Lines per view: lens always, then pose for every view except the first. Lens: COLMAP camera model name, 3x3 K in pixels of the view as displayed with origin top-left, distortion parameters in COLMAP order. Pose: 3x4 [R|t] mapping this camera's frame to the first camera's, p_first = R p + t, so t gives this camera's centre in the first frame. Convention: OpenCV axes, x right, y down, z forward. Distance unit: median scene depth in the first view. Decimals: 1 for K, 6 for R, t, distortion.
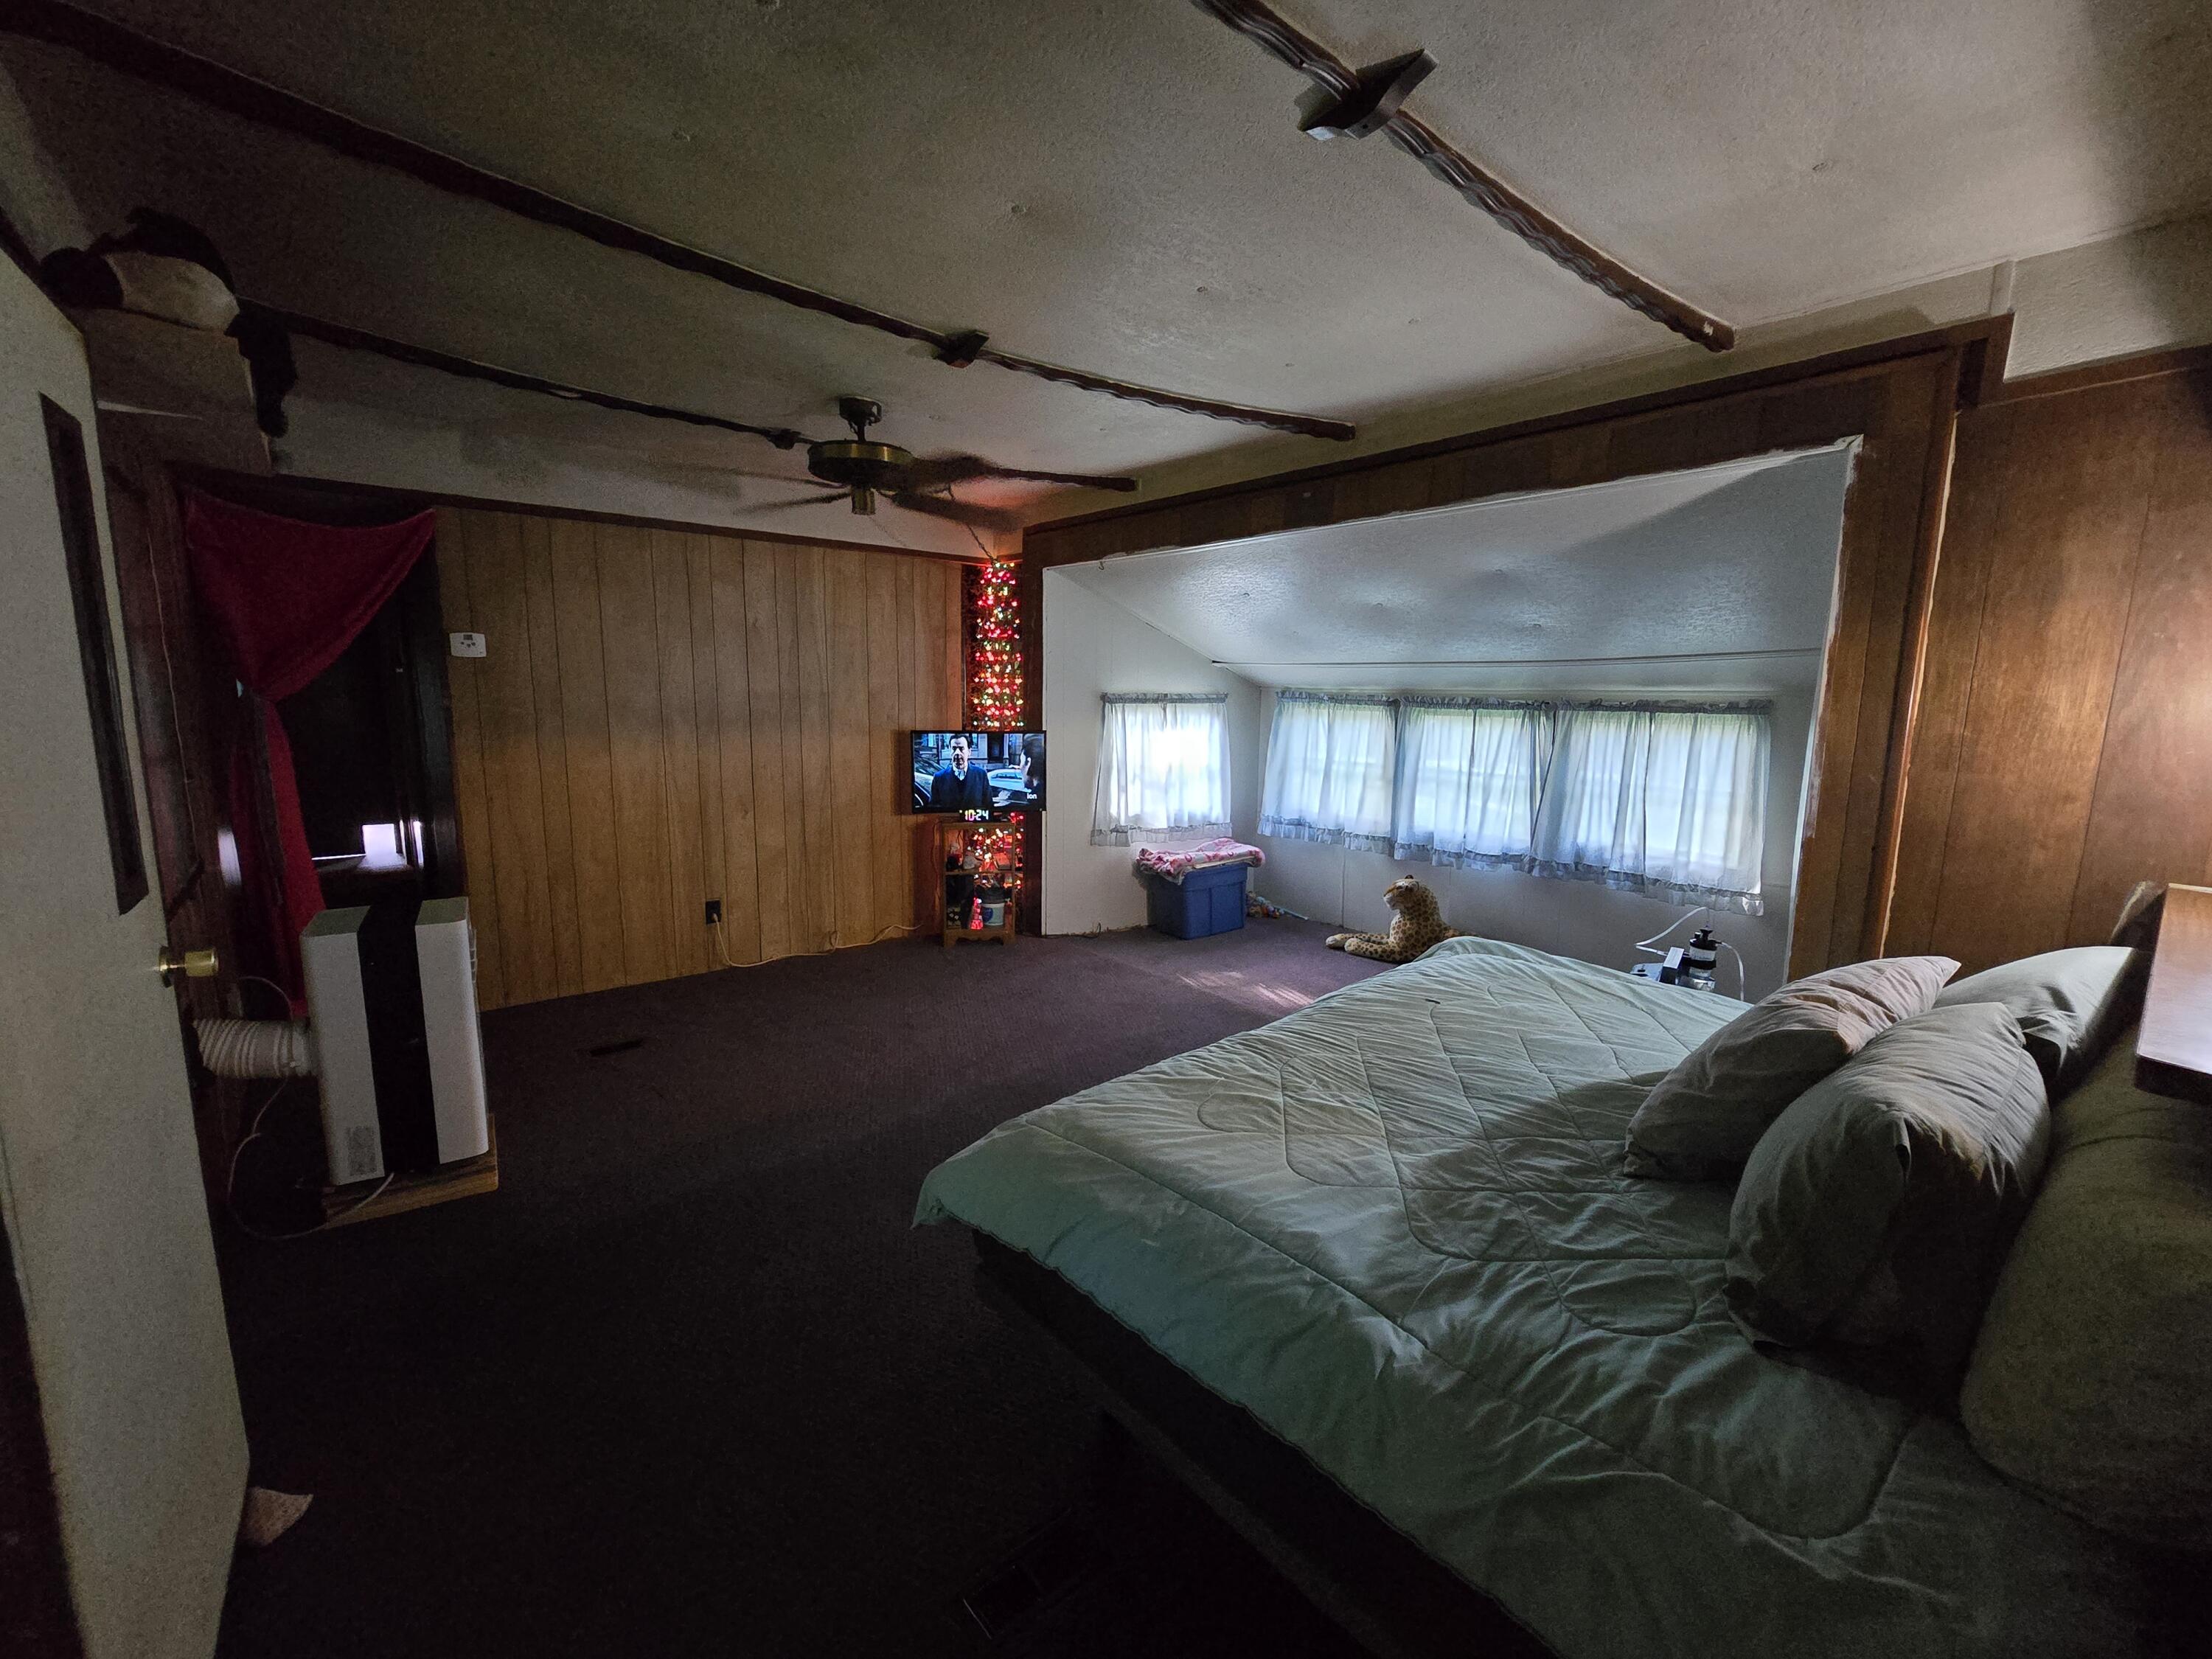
lens RADIAL K [[910.8, 0, 1092.4], [0, 910.8, 834.2], [0, 0, 1]] dist [-0.002486, -0.000288]
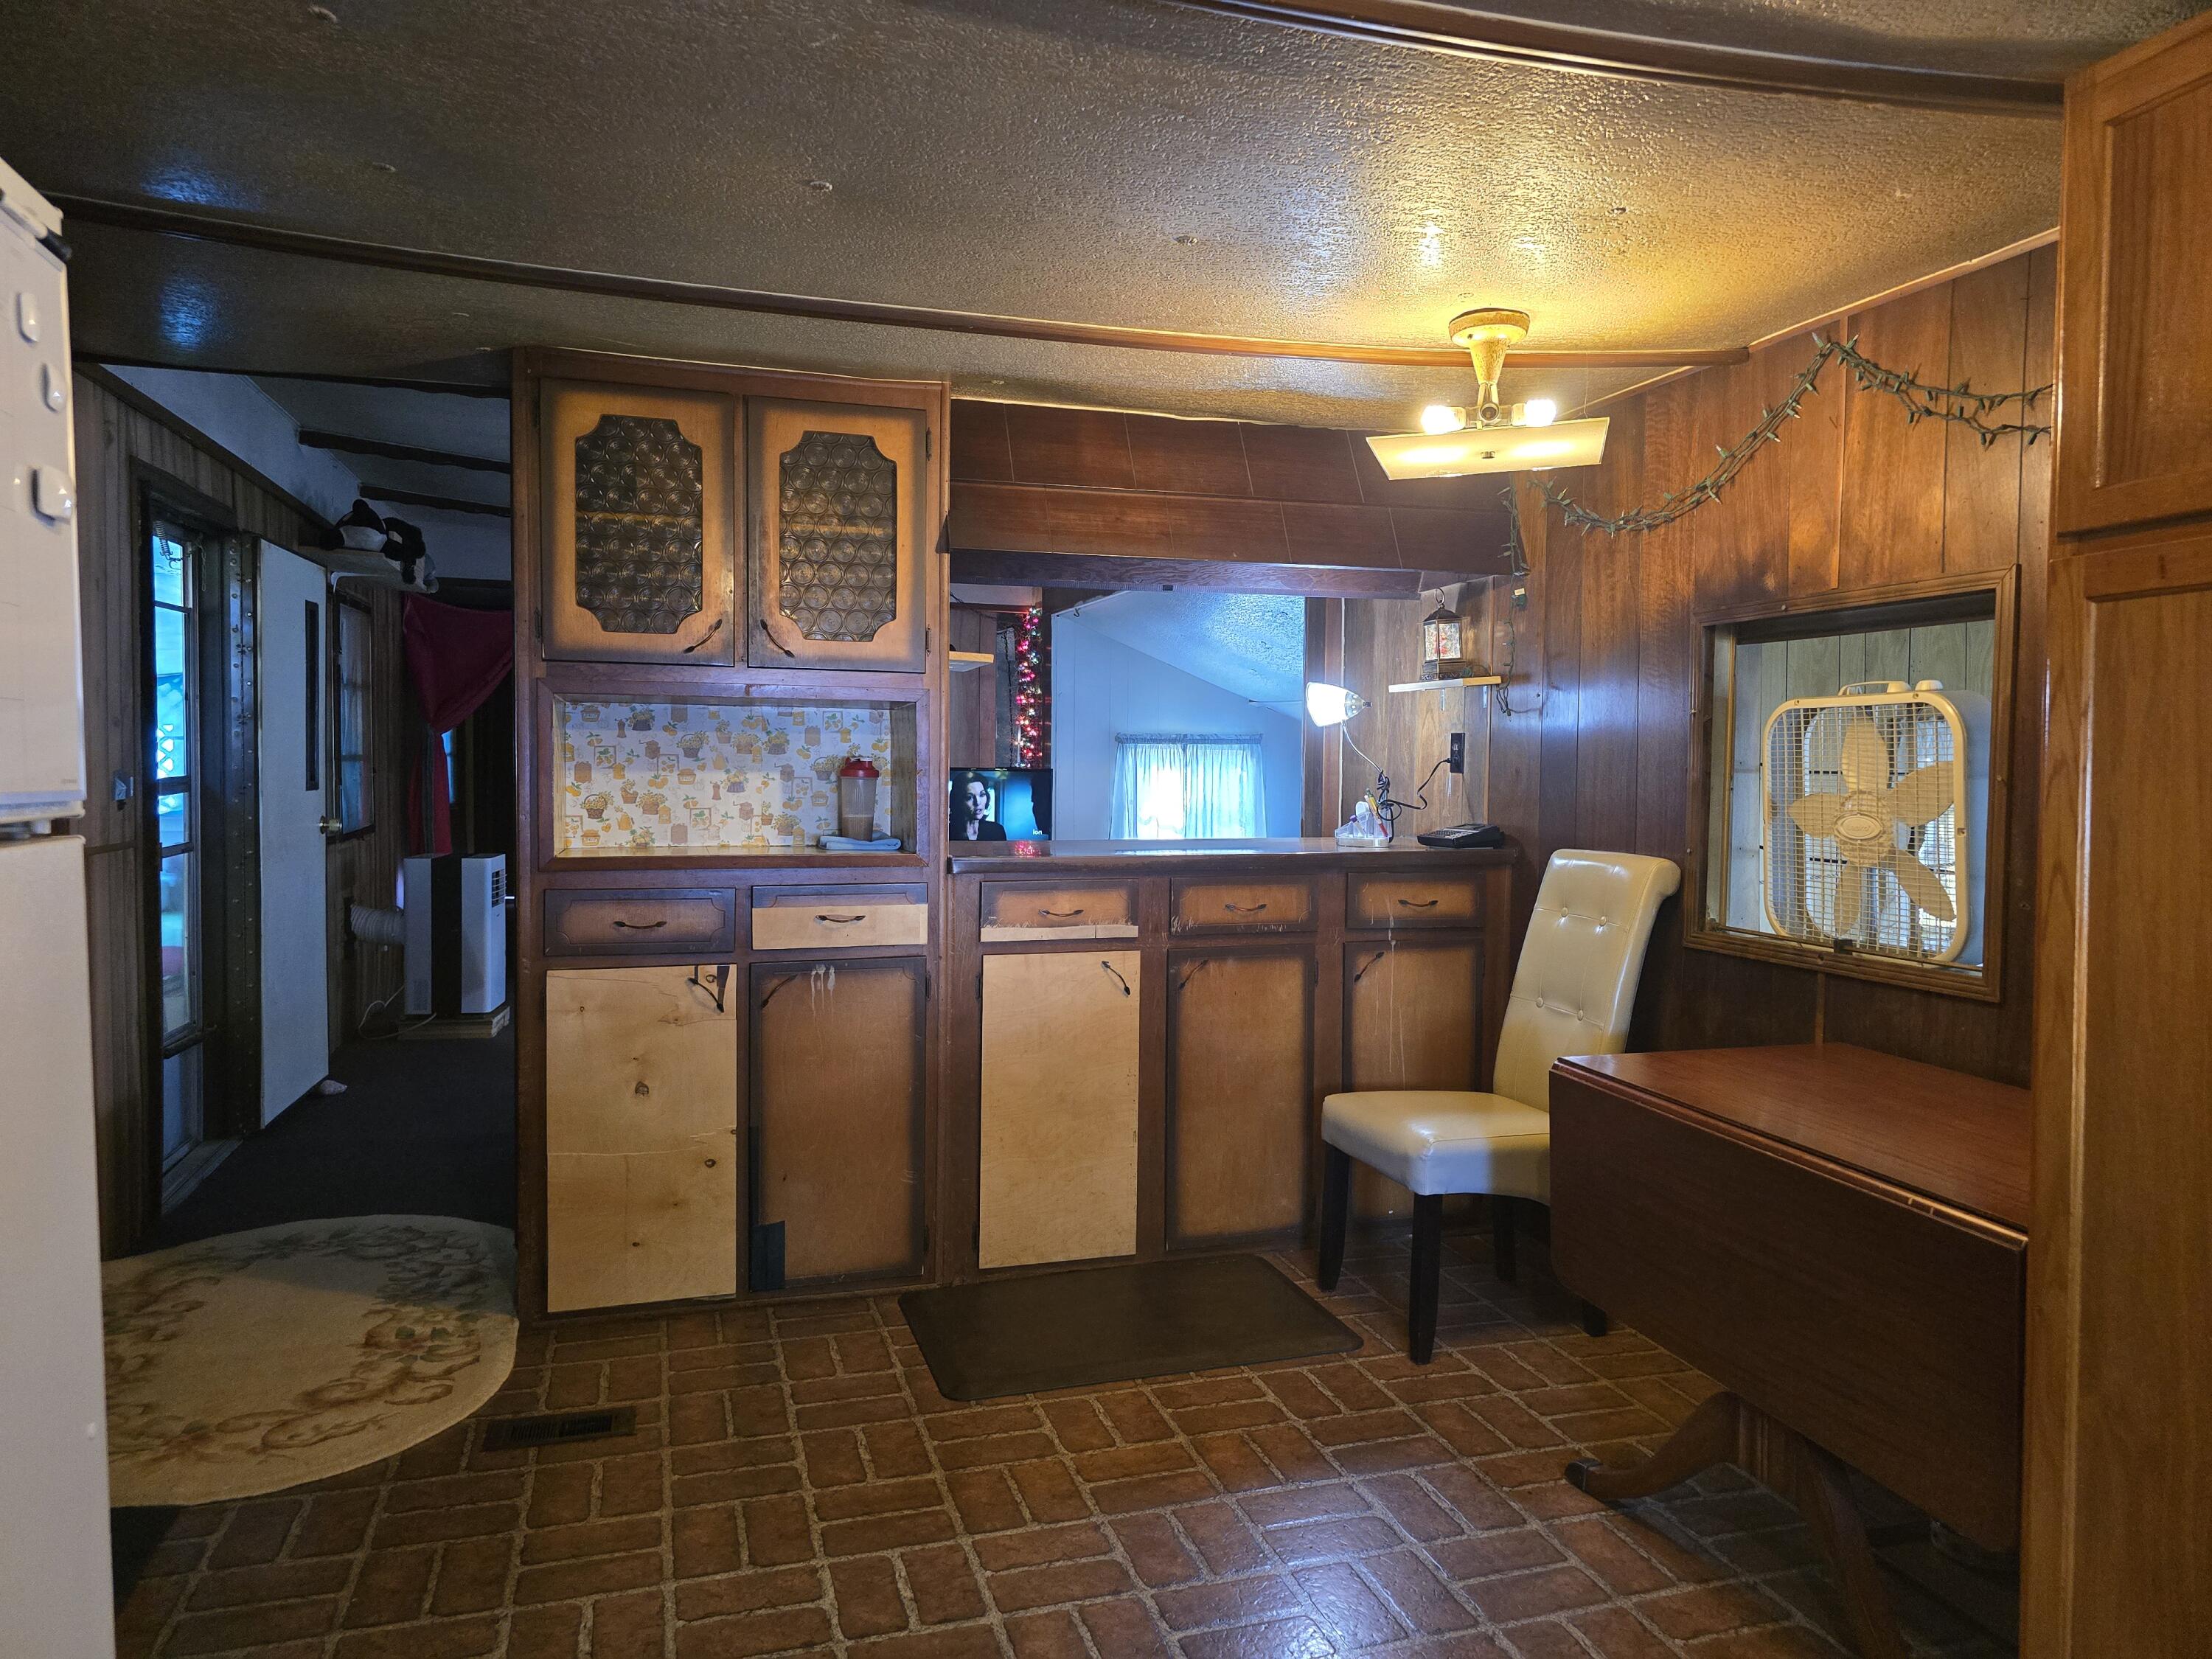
lens RADIAL K [[1483.2, 0, 1124.5], [0, 1483.2, 820.3], [0, 0, 1]] dist [0.058975, -0.057548]
pose [[0.927905, 0.012007, -0.372624, 0.657886], [-0.057689, 0.992067, -0.111689, 0.126500], [0.368327, 0.125133, 0.921237, -0.507108]]
